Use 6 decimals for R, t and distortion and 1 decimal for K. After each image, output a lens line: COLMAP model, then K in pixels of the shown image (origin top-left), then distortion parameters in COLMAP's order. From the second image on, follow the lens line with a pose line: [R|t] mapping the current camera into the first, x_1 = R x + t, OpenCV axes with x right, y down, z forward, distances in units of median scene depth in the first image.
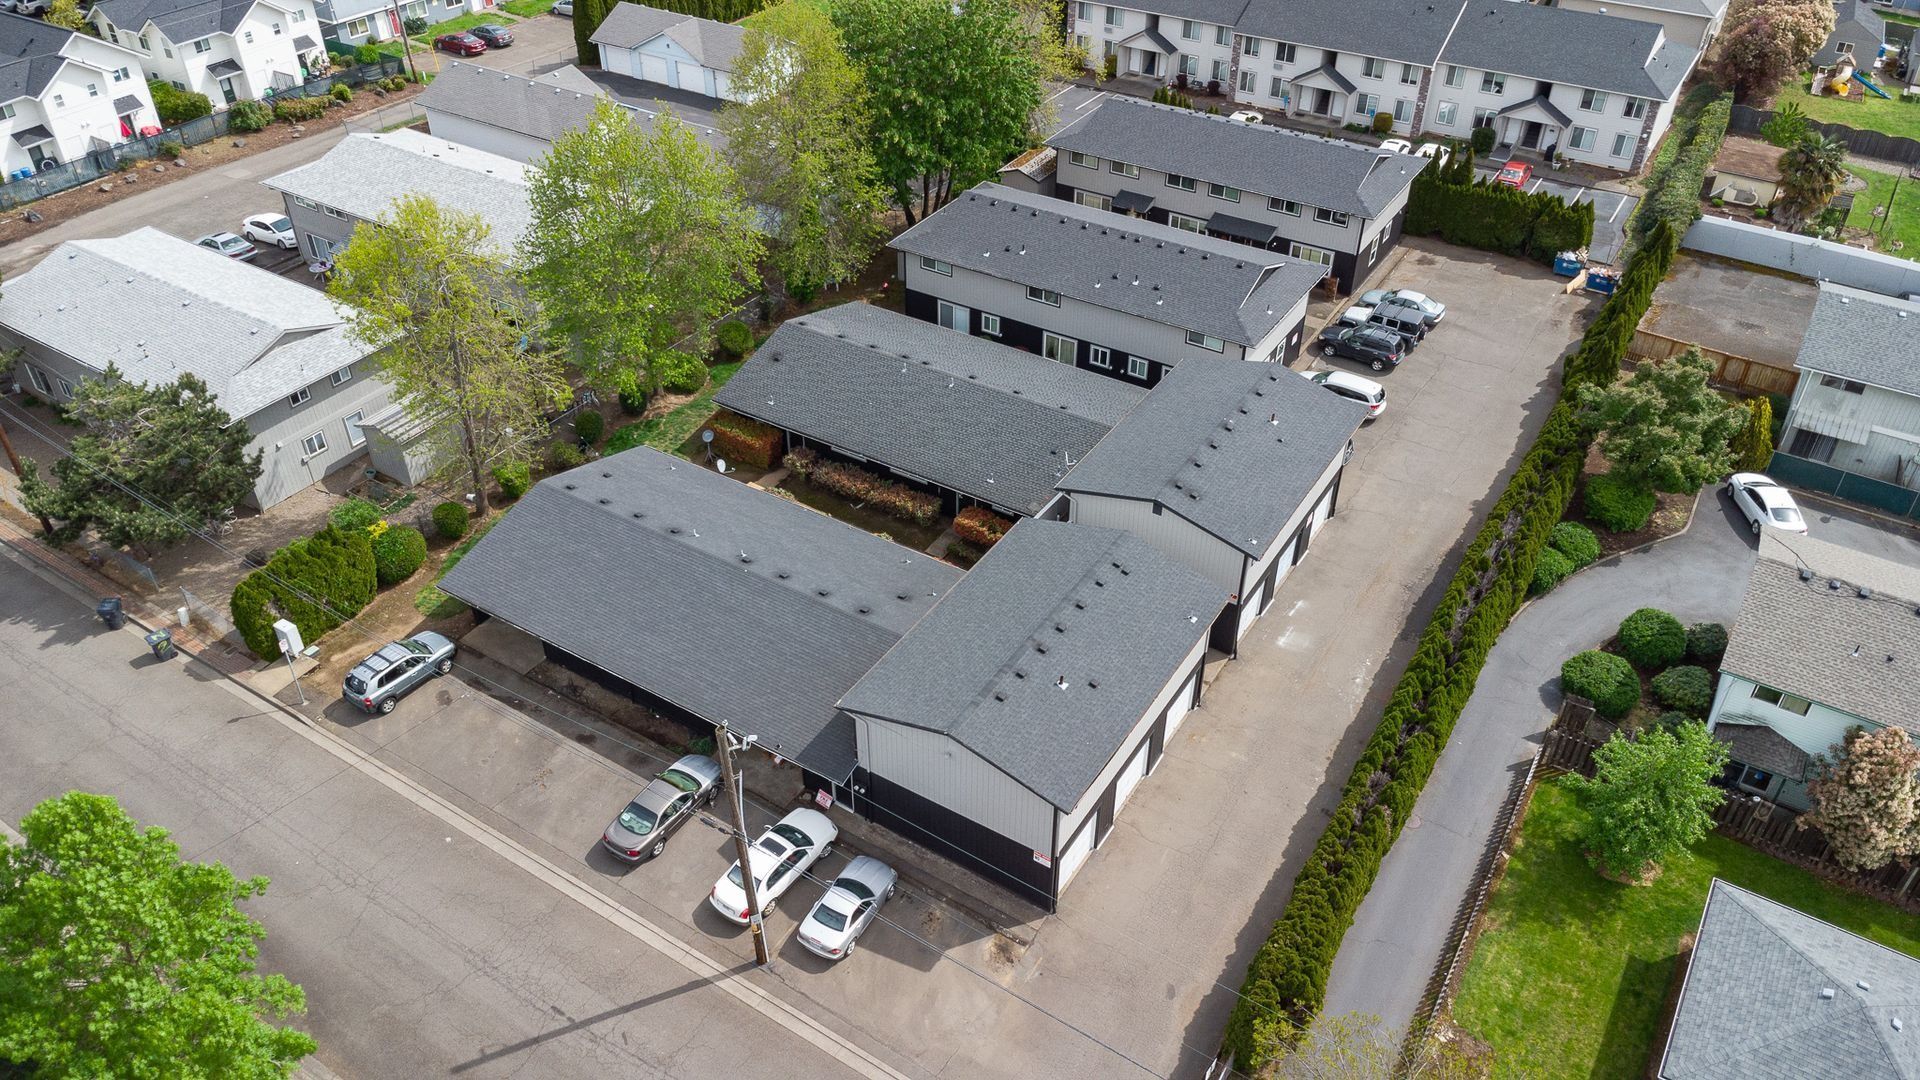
lens RADIAL K [[1384.2, 0, 955.4], [0, 1384.2, 543.9], [0, 0, 1]] dist [-0.004474, -0.016073]
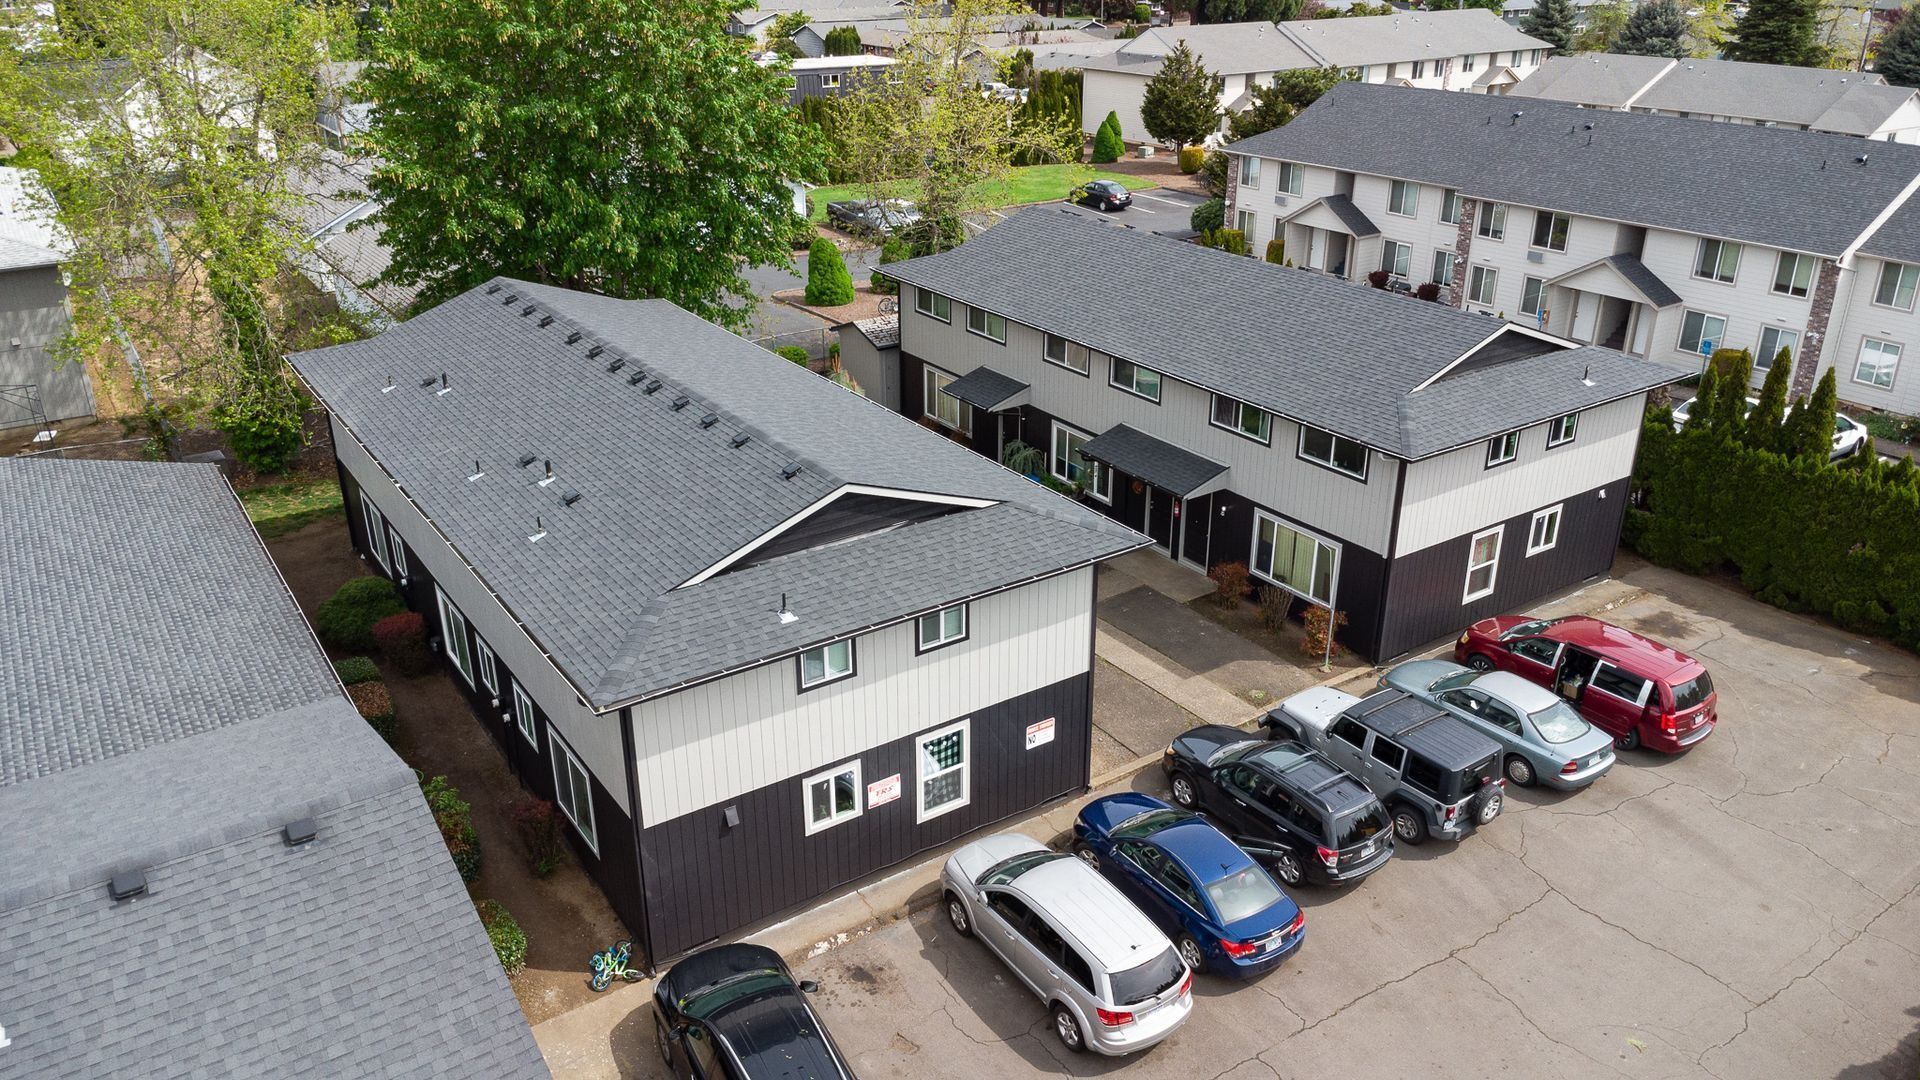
lens RADIAL K [[1384.2, 0, 959.3], [0, 1384.2, 532.0], [0, 0, 1]] dist [-0.004474, -0.016073]
pose [[0.915966, 0.154606, -0.370274, 0.249469], [-0.239095, 0.951374, -0.194219, -0.089754], [0.322242, 0.266428, 0.908392, 0.483734]]
